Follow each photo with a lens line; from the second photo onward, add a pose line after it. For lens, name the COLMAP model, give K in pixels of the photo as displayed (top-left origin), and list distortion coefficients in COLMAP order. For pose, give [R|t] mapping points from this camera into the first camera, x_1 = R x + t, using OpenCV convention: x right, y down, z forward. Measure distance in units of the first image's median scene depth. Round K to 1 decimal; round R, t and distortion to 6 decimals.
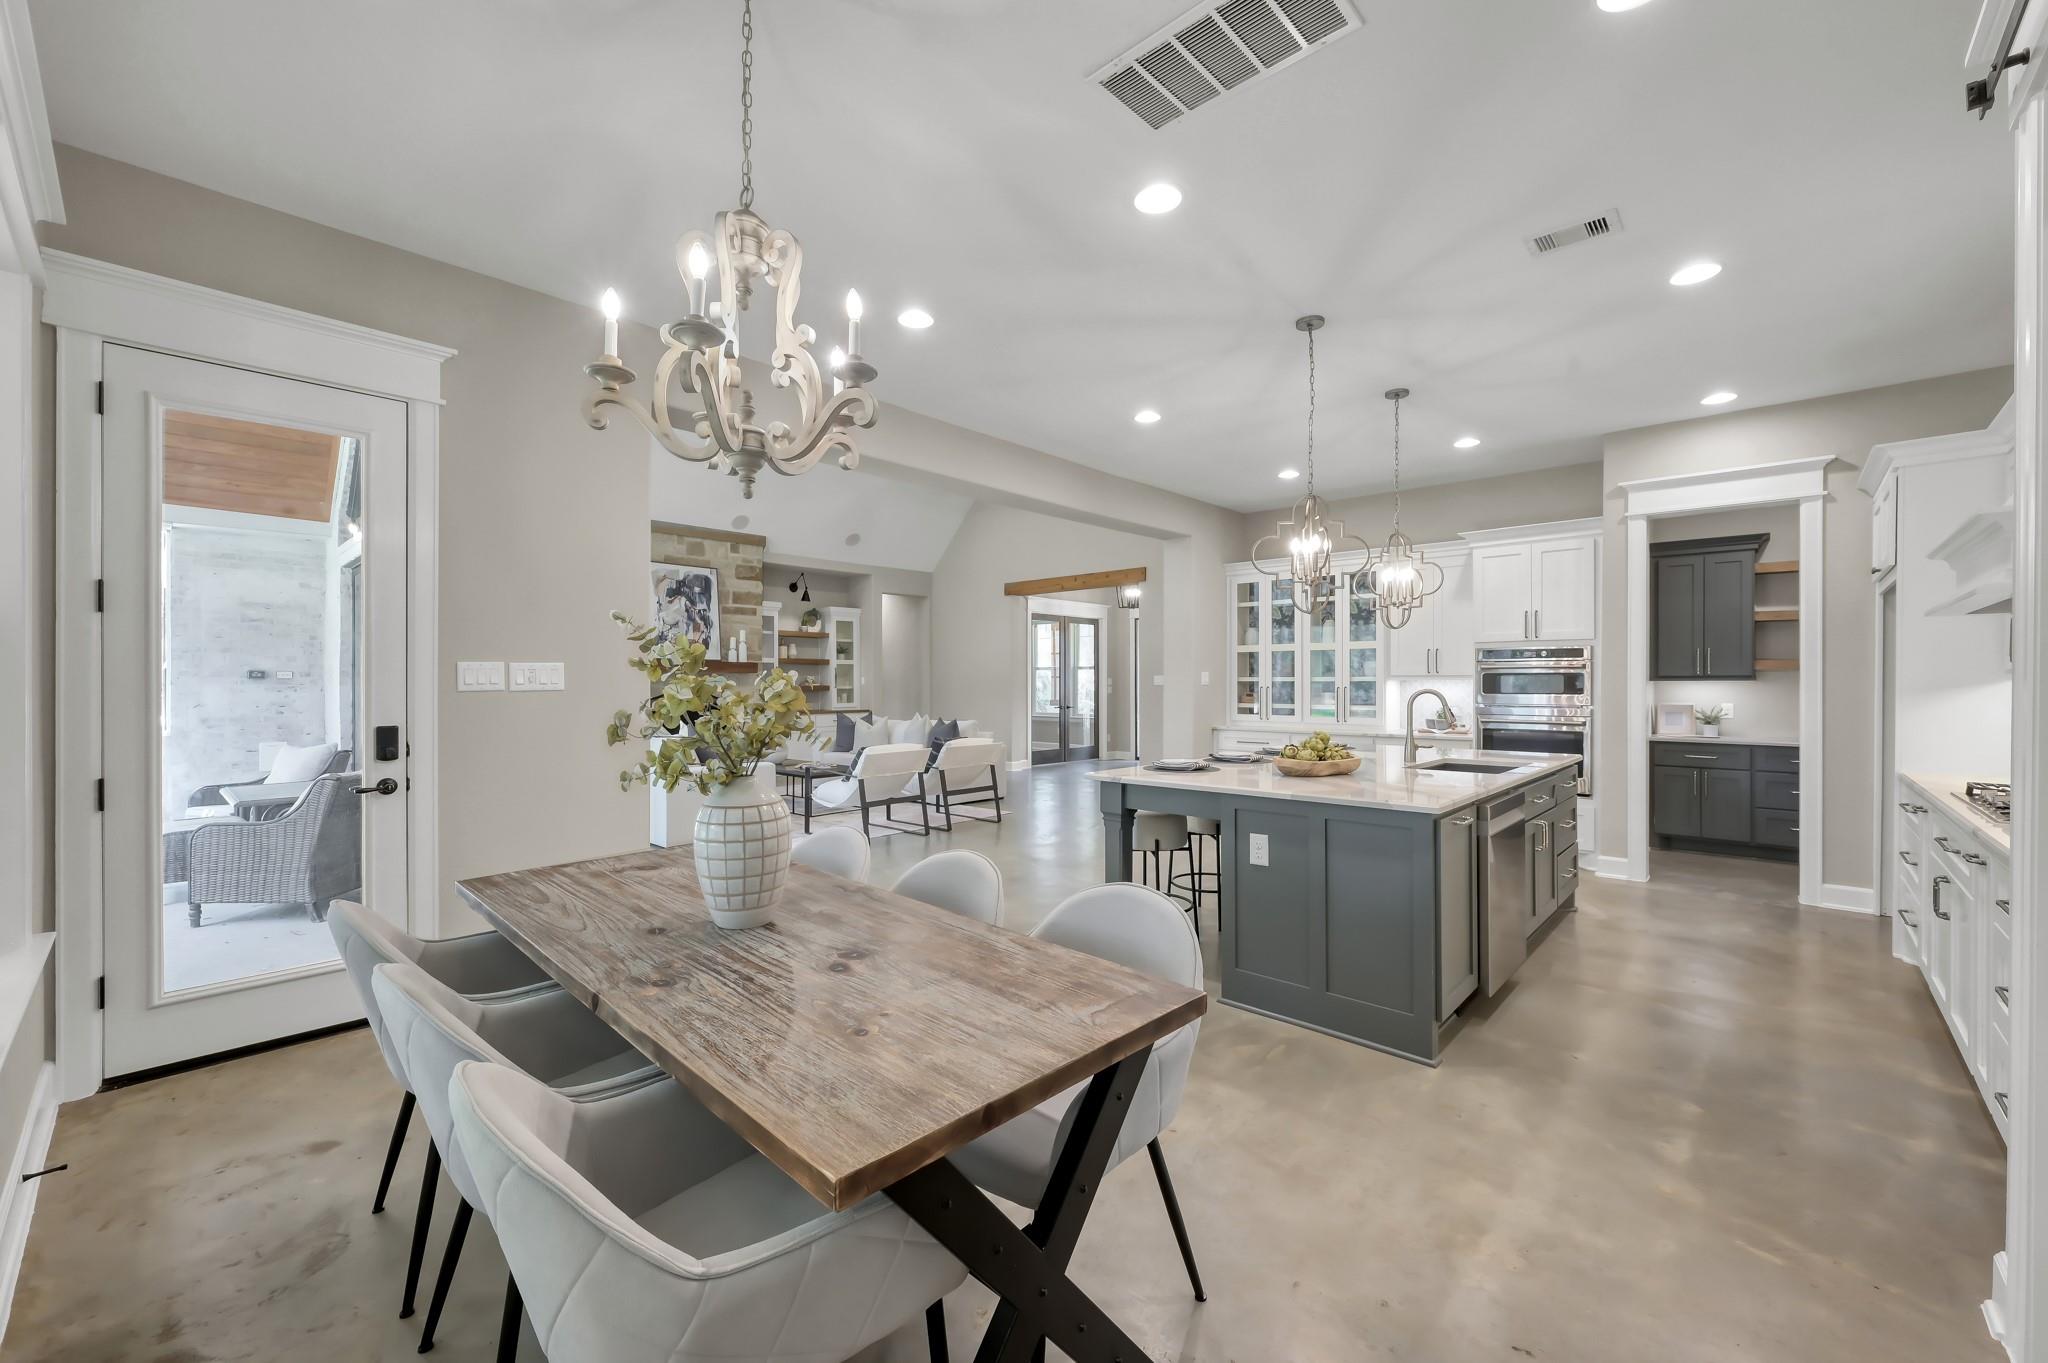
lens RADIAL K [[819.8, 0, 1028.2], [0, 819.8, 681.9], [0, 0, 1]] dist [0.003182, -0.000273]
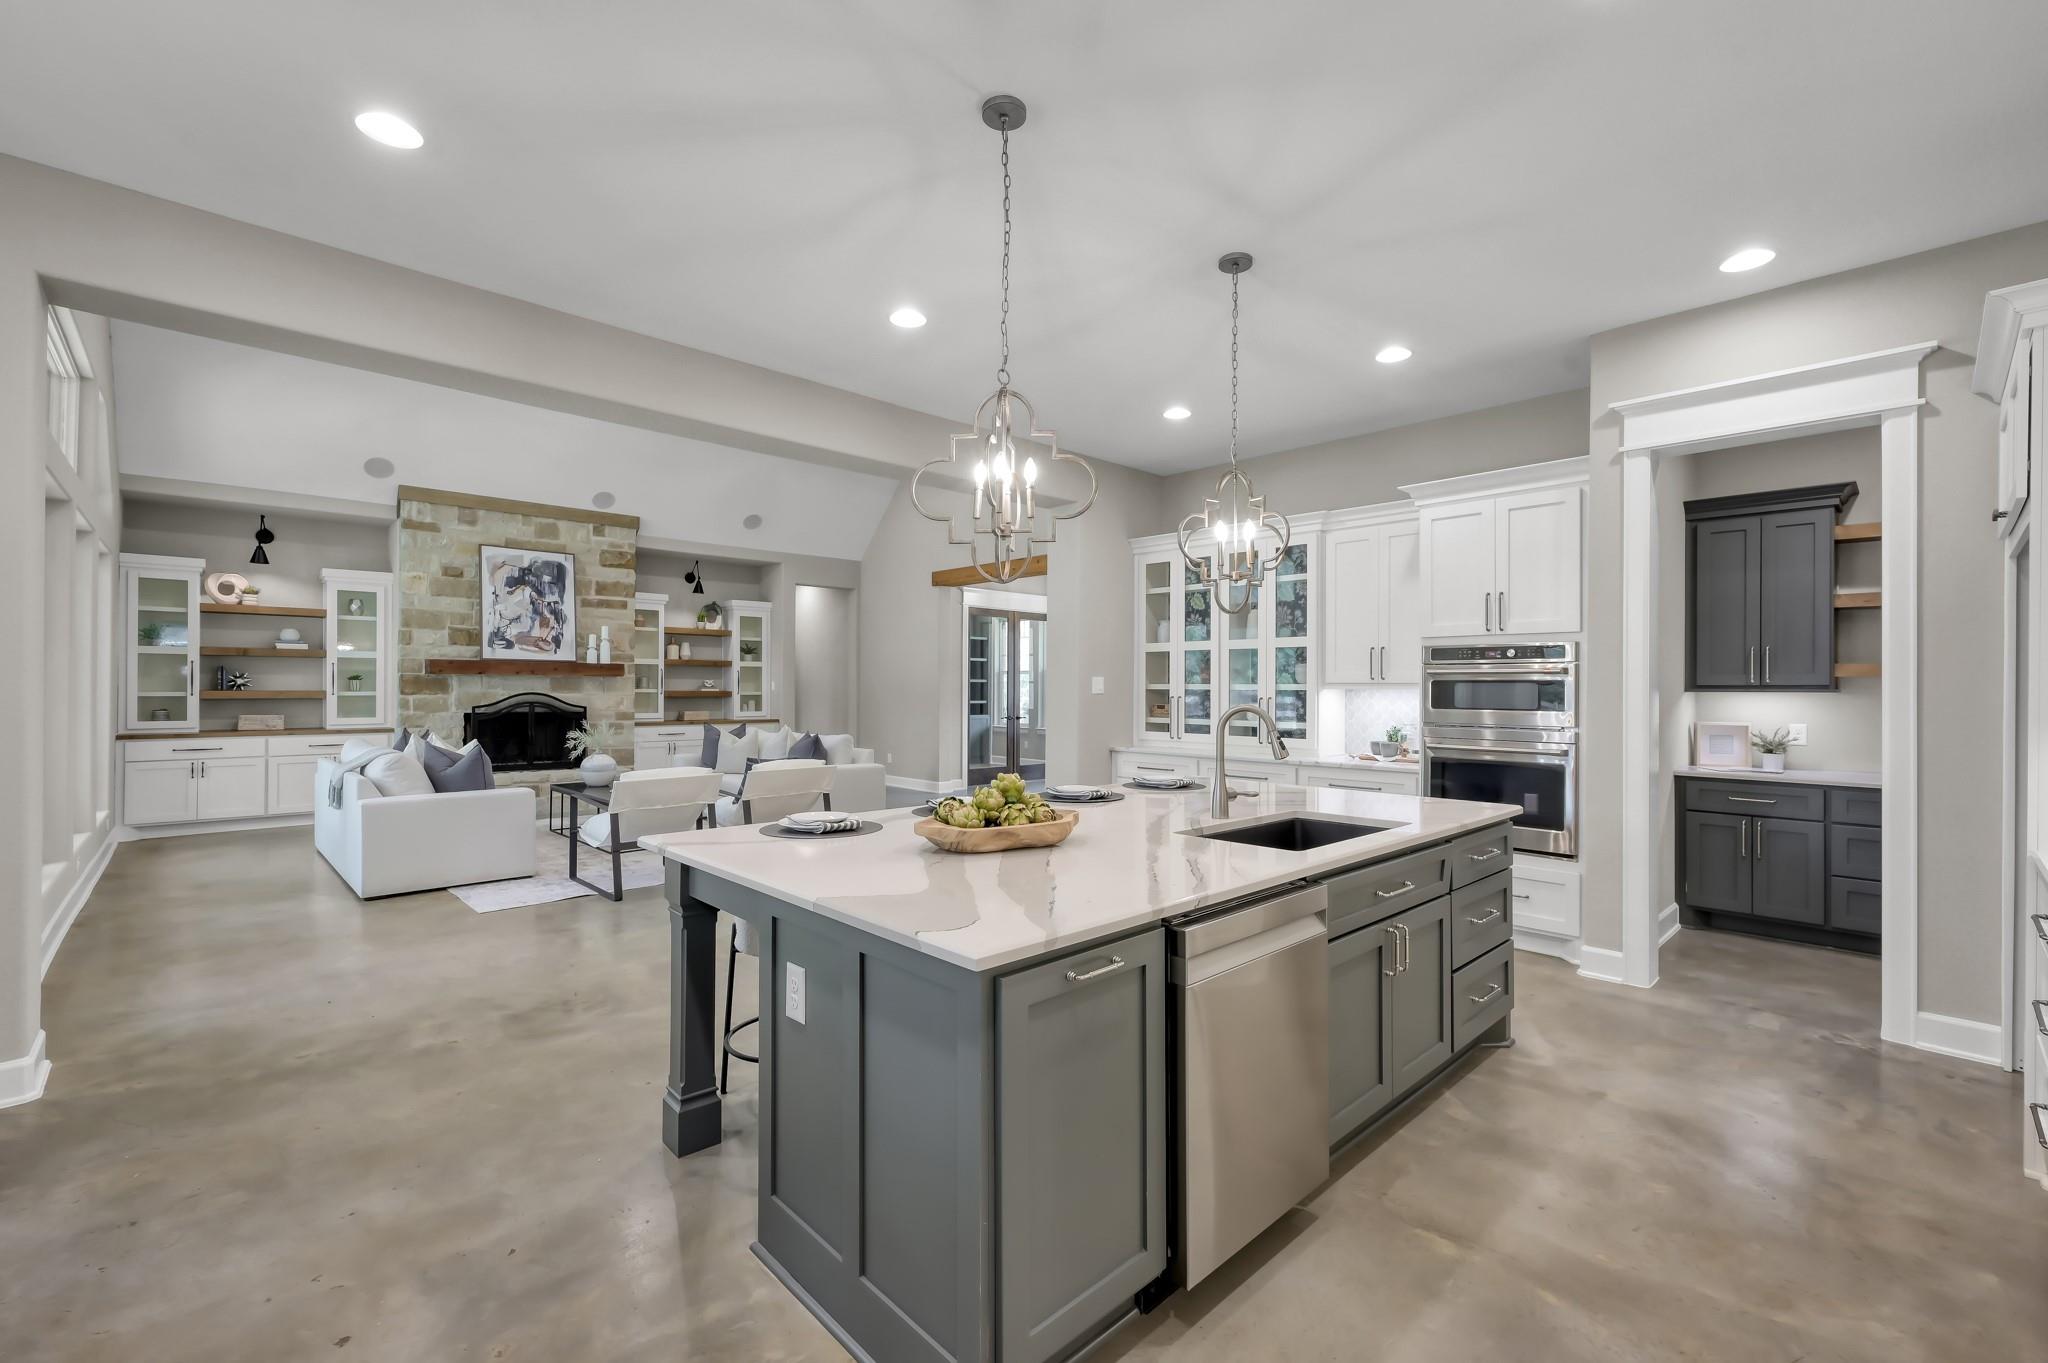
lens RADIAL K [[866.3, 0, 1023.1], [0, 866.3, 682.8], [0, 0, 1]] dist [0.001162, 0.001429]
pose [[0.997697, 0.004271, -0.067697, 0.236239], [-0.004573, 0.999980, -0.004307, -0.003441], [0.067677, 0.004607, 0.997697, 0.206216]]
